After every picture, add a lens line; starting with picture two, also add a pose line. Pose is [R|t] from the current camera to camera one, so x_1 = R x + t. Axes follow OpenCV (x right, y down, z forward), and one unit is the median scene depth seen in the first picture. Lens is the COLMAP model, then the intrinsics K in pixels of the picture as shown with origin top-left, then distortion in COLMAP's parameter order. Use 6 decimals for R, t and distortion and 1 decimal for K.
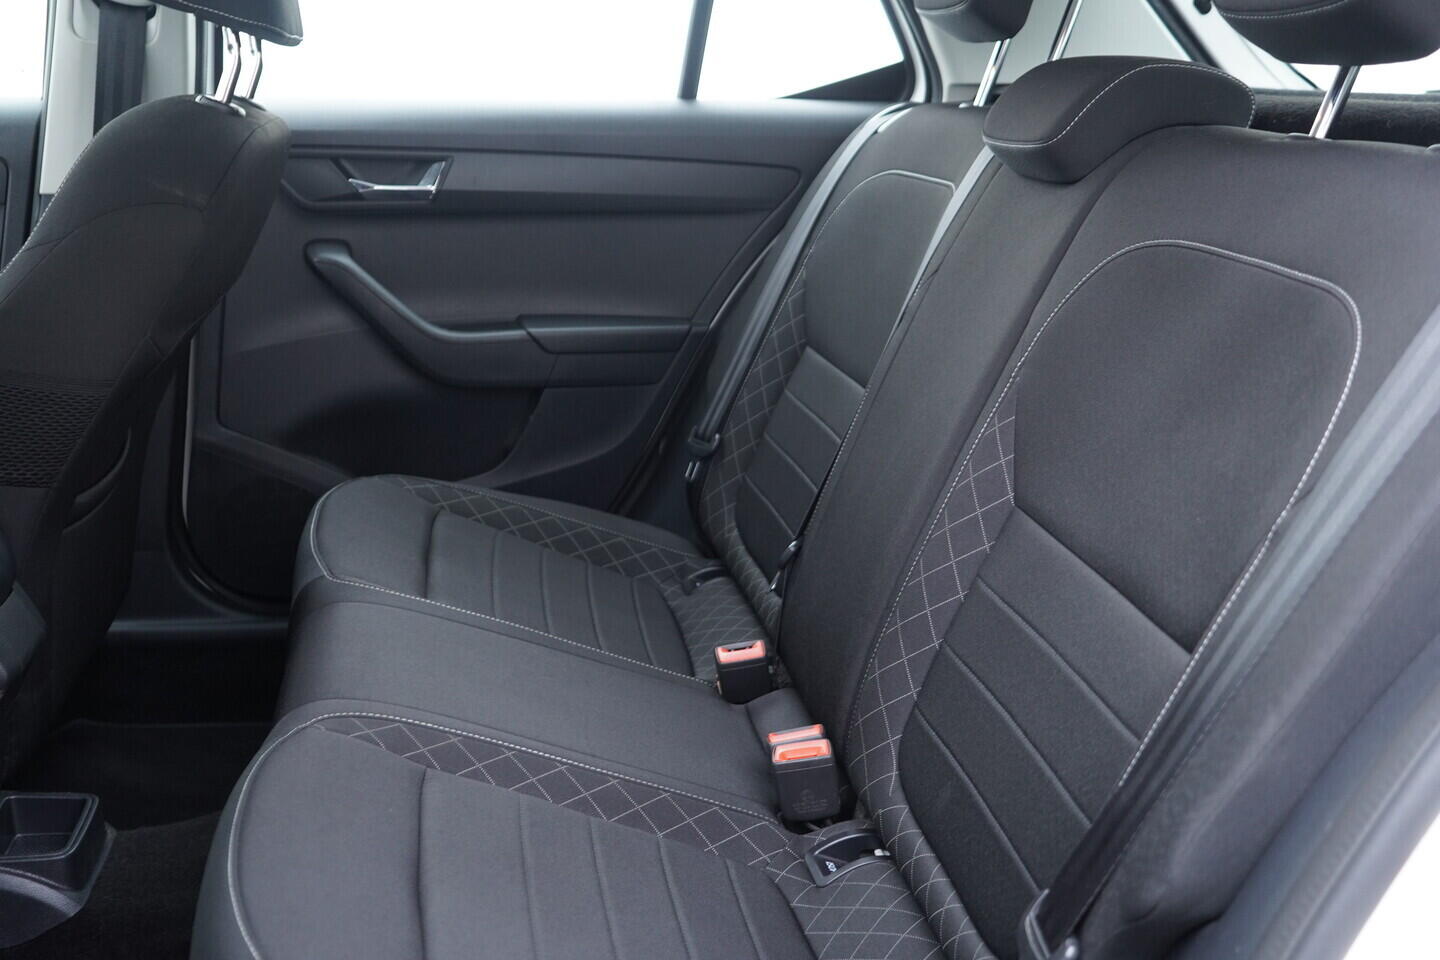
lens RADIAL K [[1470.4, 0, 720.0], [0, 1470.4, 480.0], [0, 0, 1]] dist [-0.007146, 0.030742]
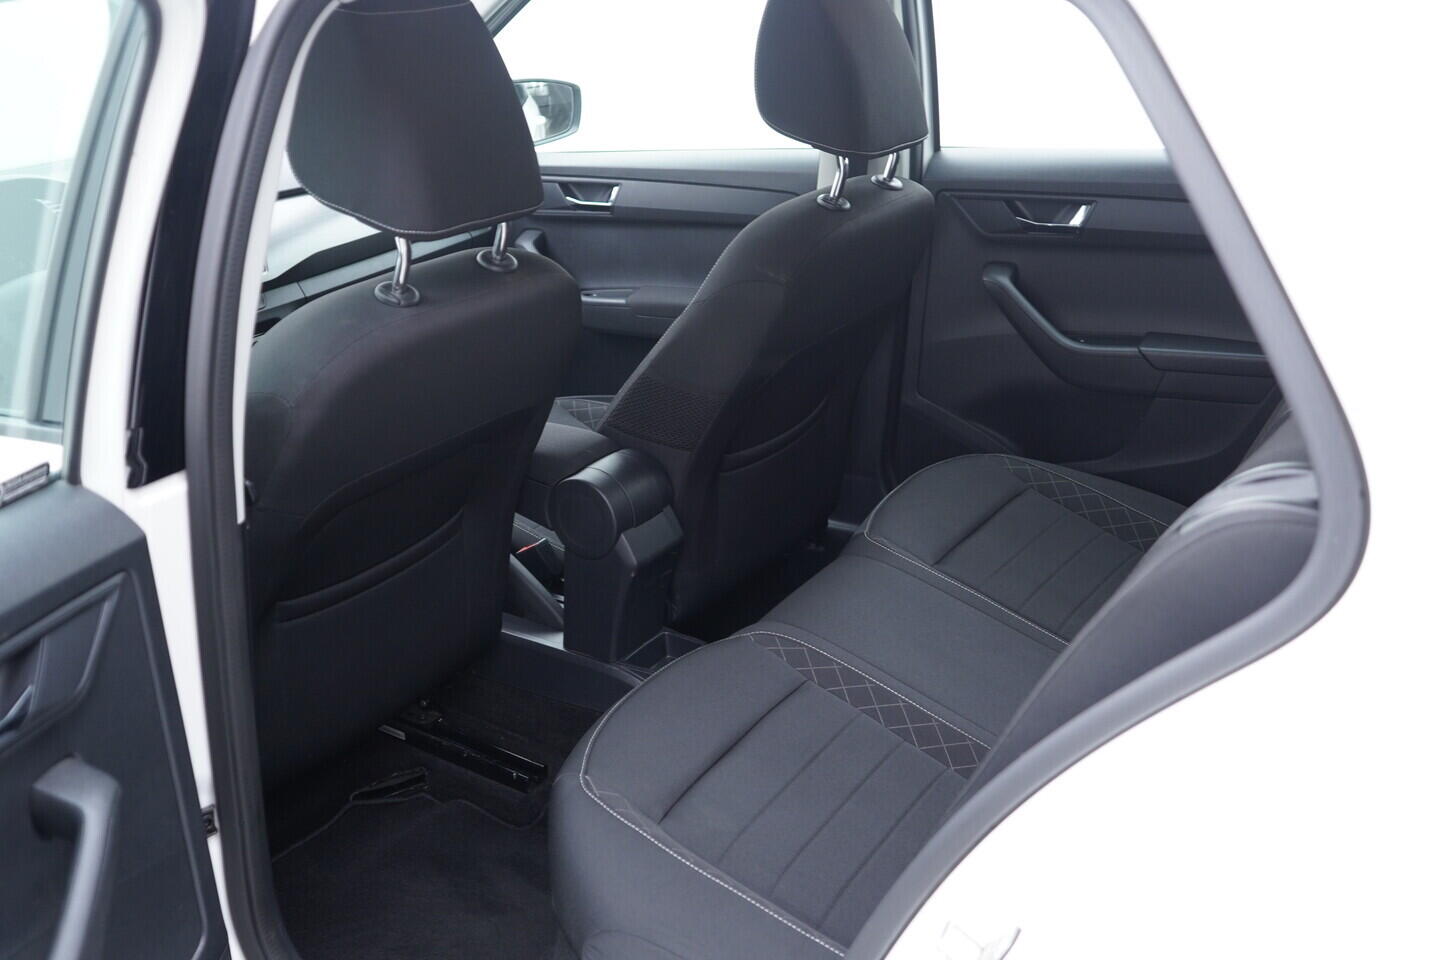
lens RADIAL K [[1470.4, 0, 720.0], [0, 1470.4, 480.0], [0, 0, 1]] dist [-0.007146, 0.030742]
pose [[0.721450, 0.167656, -0.671864, 0.452445], [-0.097712, 0.985187, 0.140919, -0.134426], [0.685538, -0.036017, 0.727145, -0.105715]]
